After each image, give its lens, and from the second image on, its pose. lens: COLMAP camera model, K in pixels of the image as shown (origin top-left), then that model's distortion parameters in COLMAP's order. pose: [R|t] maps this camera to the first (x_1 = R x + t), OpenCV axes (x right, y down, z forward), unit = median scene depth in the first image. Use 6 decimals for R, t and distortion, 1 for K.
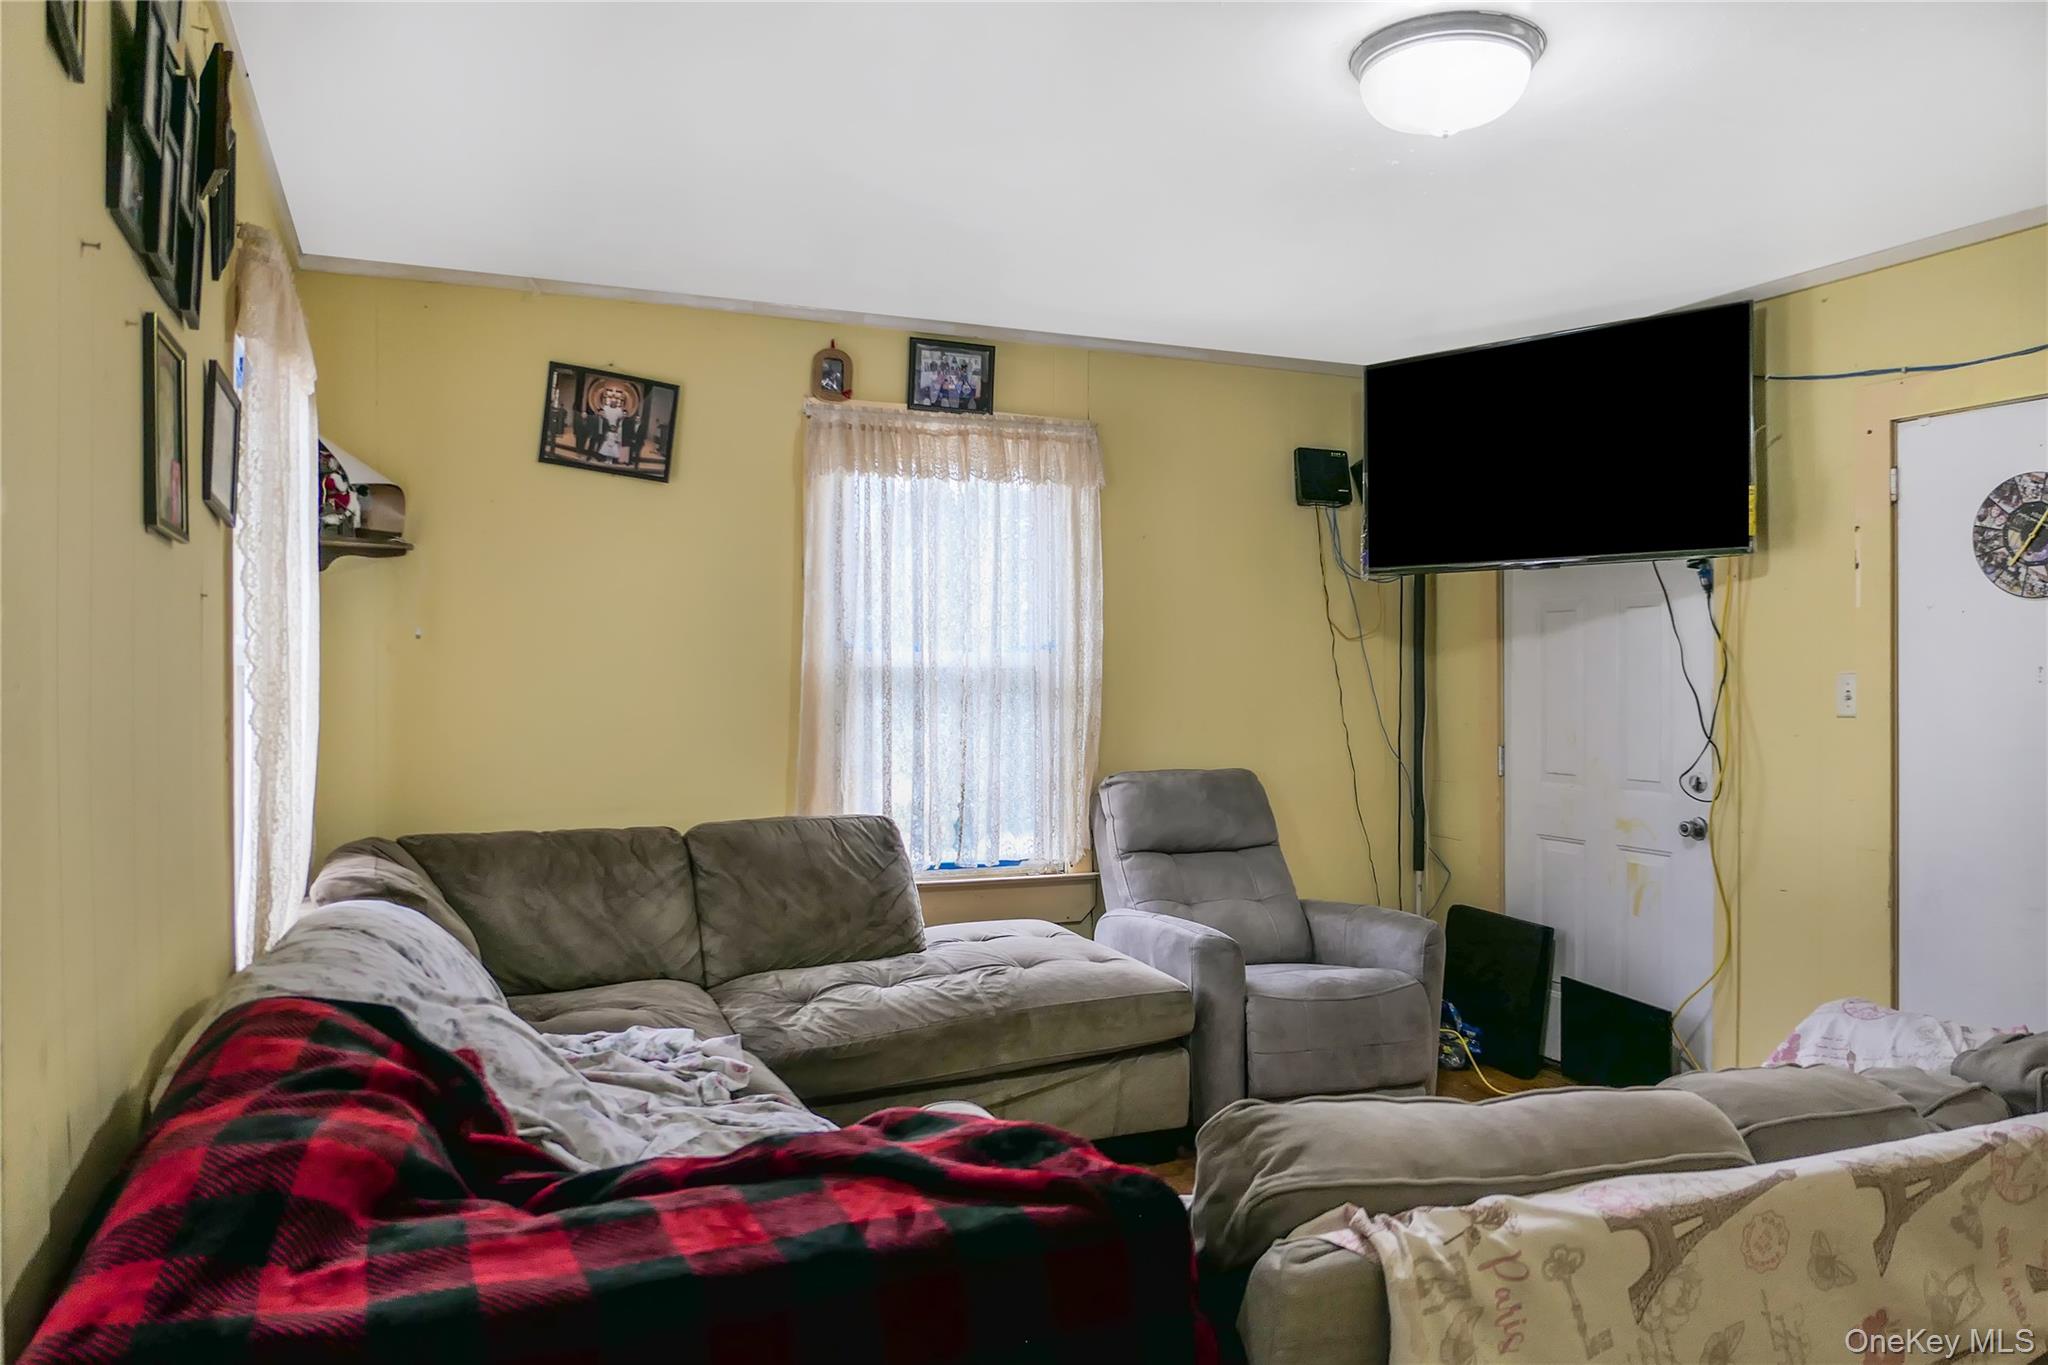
lens RADIAL K [[1450.1, 0, 1071.8], [0, 1450.1, 699.6], [0, 0, 1]] dist [-0.017233, 0.006728]
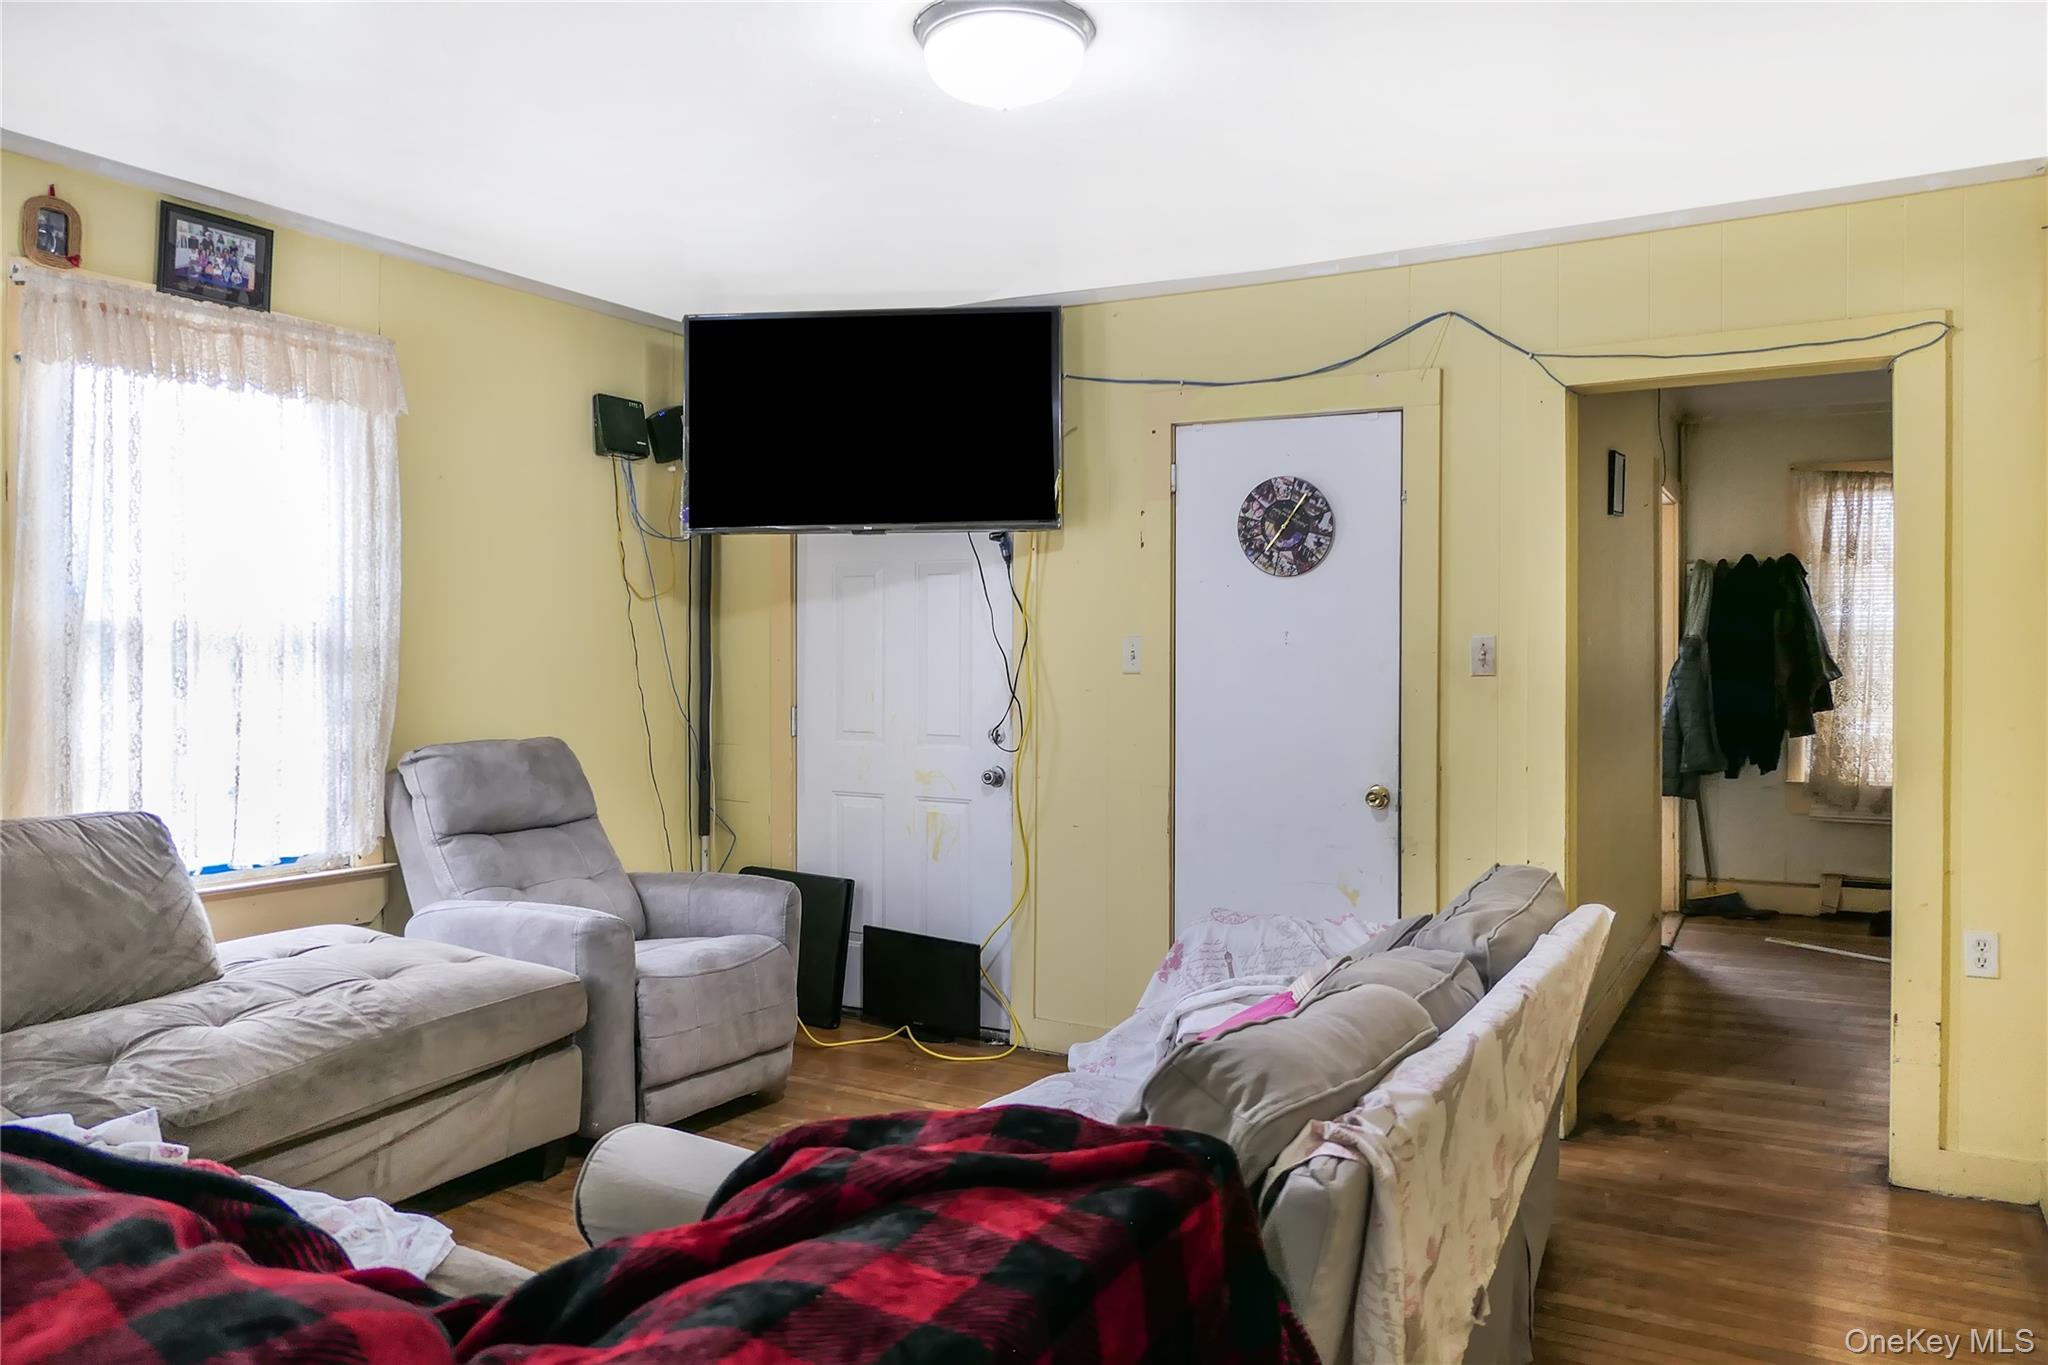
lens RADIAL K [[1450.1, 0, 1036.5], [0, 1450.1, 669.8], [0, 0, 1]] dist [-0.017233, 0.006728]
pose [[0.801785, -0.005987, 0.597582, -0.203318], [0.005821, 0.999981, 0.002208, 0.005378], [-0.597584, 0.001708, 0.801805, 0.091647]]
